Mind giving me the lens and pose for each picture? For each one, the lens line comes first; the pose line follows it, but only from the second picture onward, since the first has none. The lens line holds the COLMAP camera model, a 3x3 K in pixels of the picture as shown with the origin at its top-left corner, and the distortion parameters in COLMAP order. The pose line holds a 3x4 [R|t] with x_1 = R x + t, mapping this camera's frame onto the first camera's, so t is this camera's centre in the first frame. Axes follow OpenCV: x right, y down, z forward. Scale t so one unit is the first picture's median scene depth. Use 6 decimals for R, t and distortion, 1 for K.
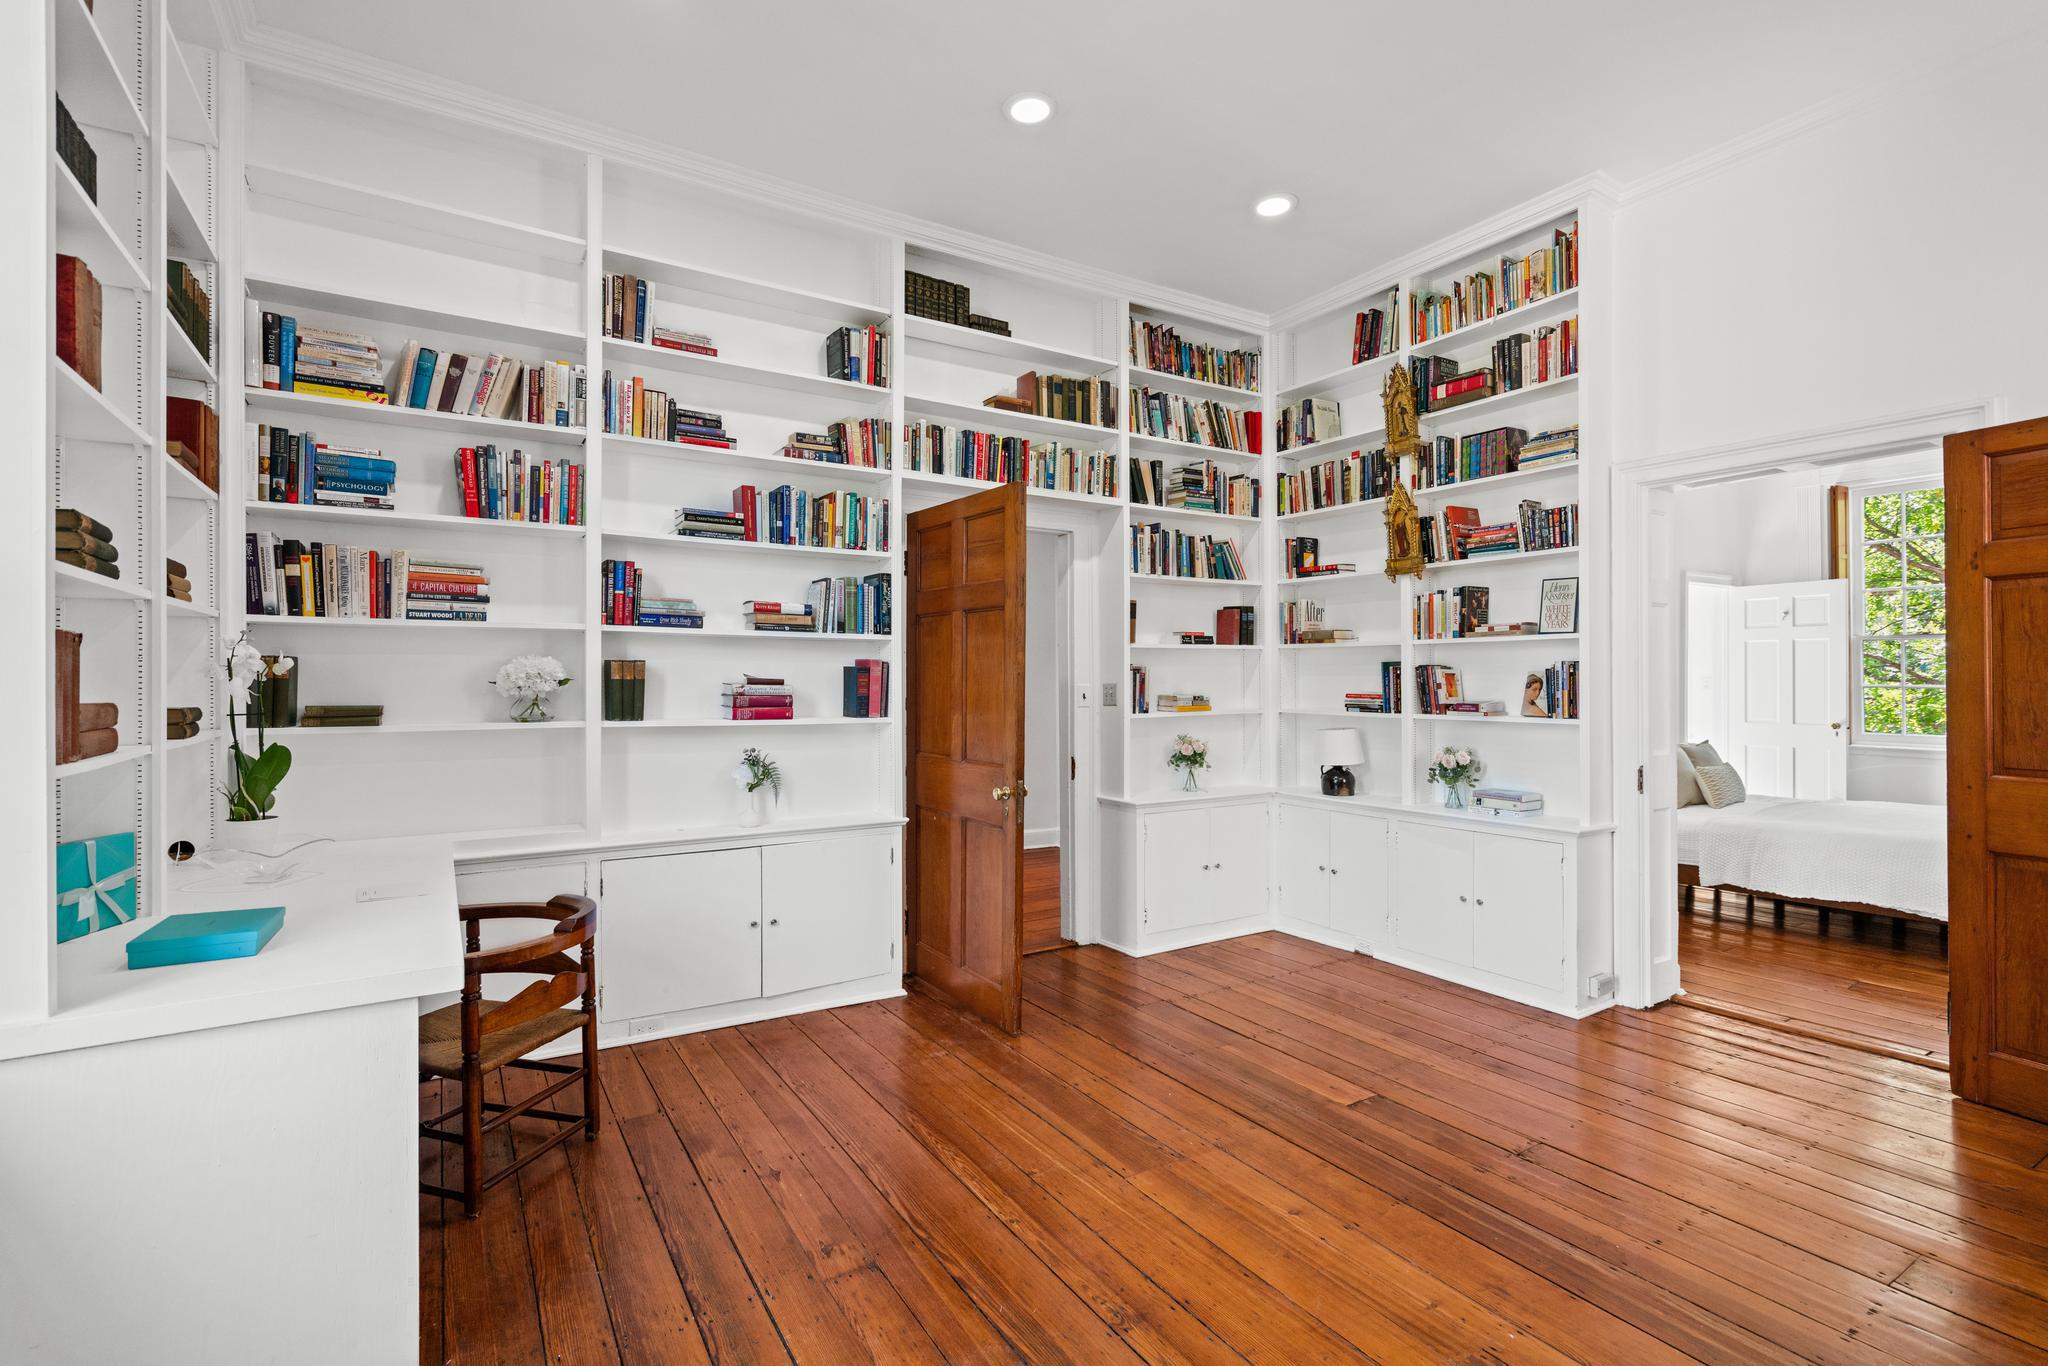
lens RADIAL K [[923.1, 0, 1022.9], [0, 923.1, 681.8], [0, 0, 1]] dist [-0.015919, 0.006155]
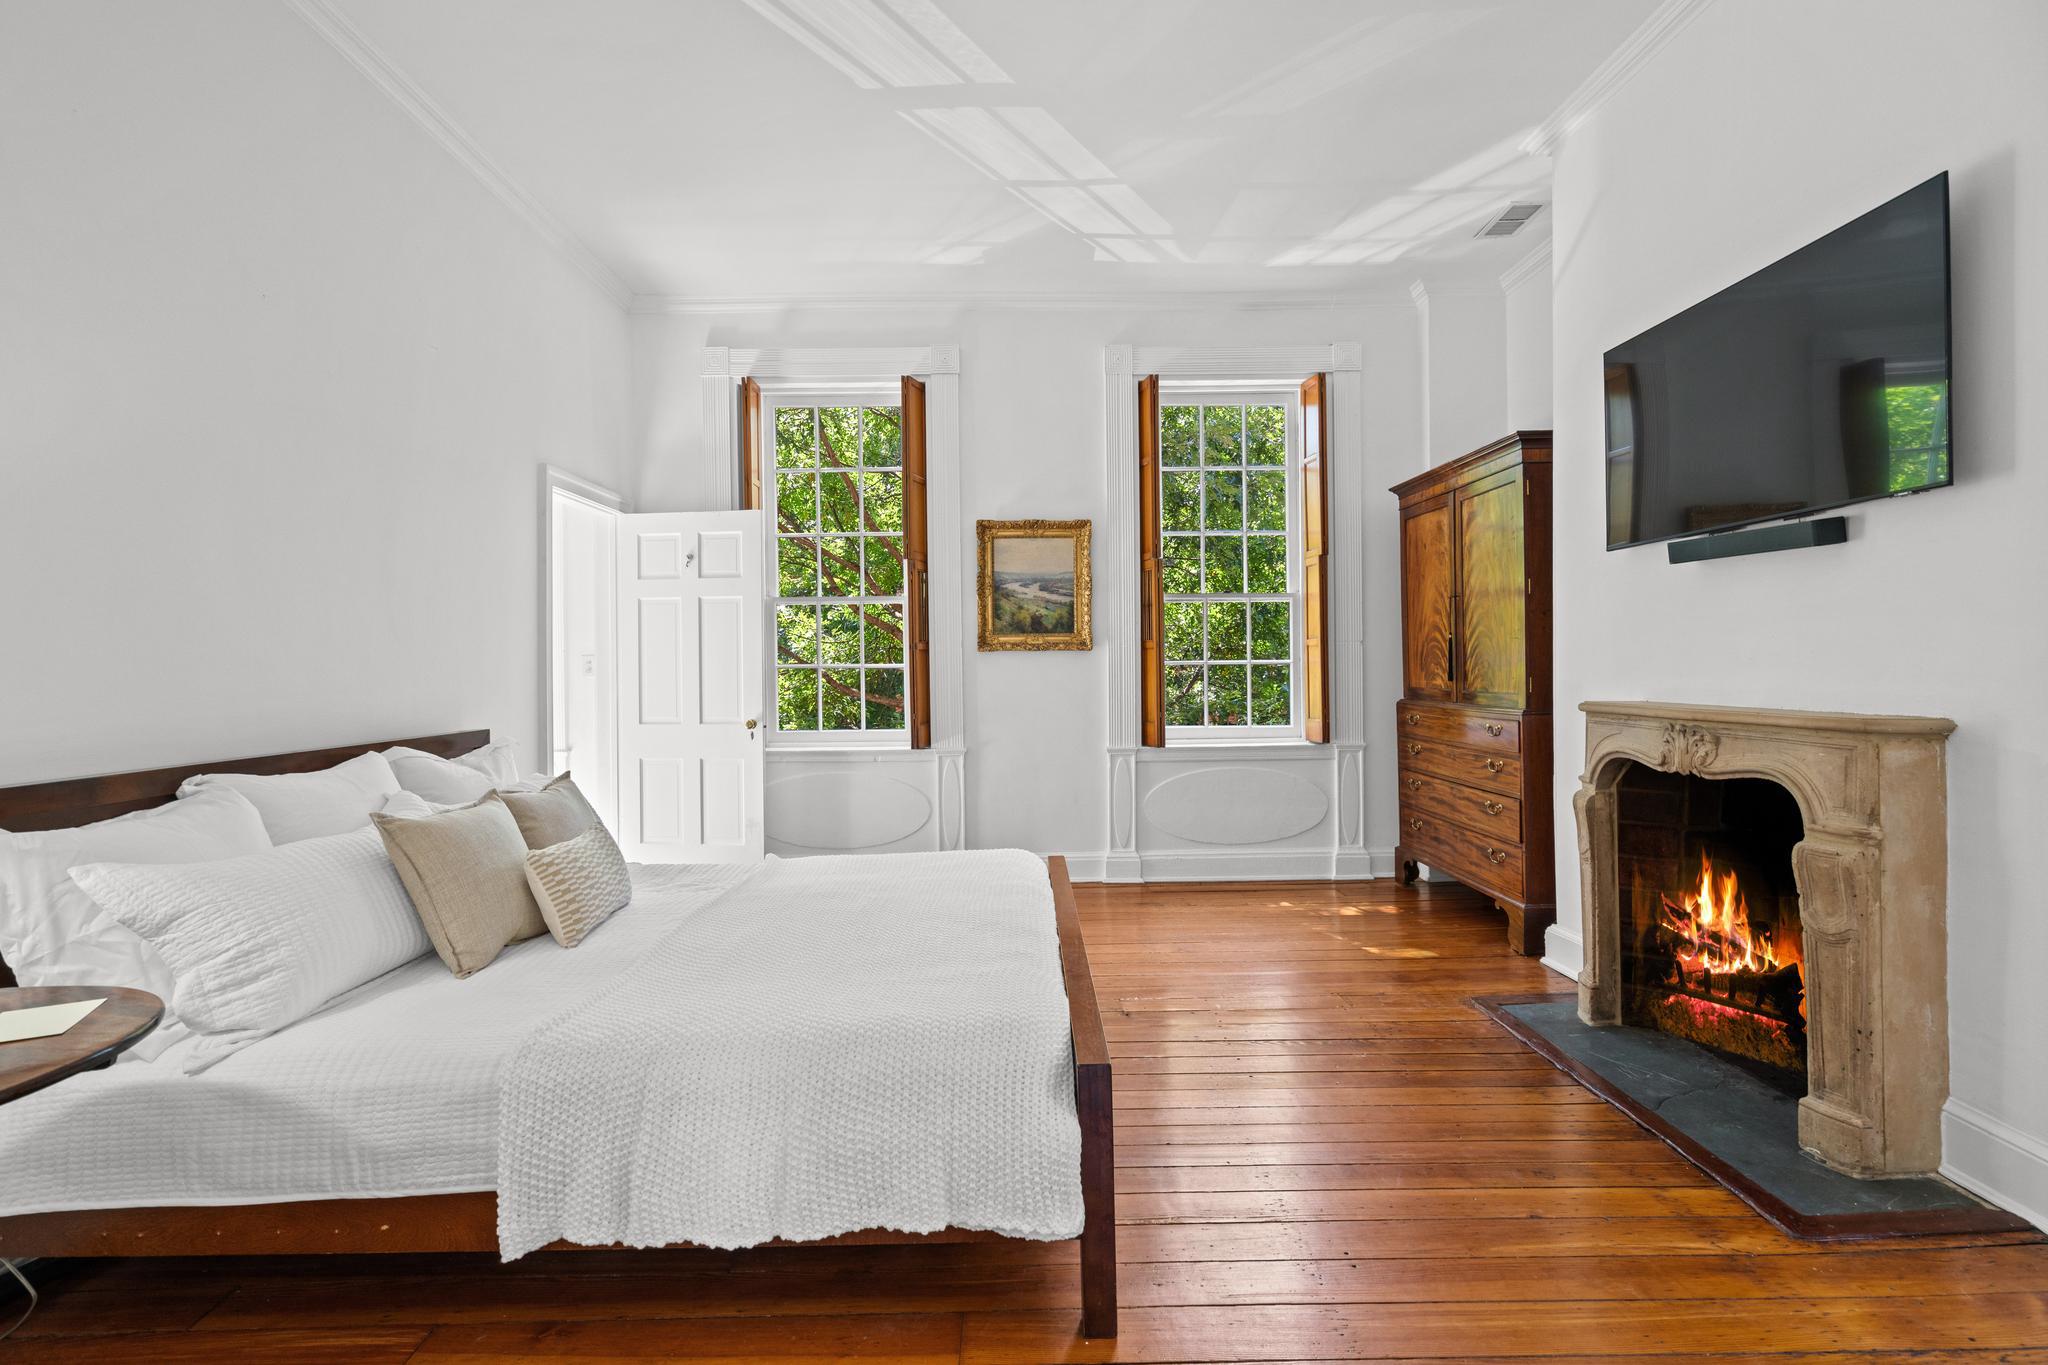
lens RADIAL K [[923.1, 0, 1007.6], [0, 923.1, 669.1], [0, 0, 1]] dist [-0.015919, 0.006155]
pose [[0.508569, -0.003166, 0.861016, 0.392910], [0.007770, 0.999969, -0.000912, 0.009705], [-0.860986, 0.007154, 0.508578, 0.483550]]
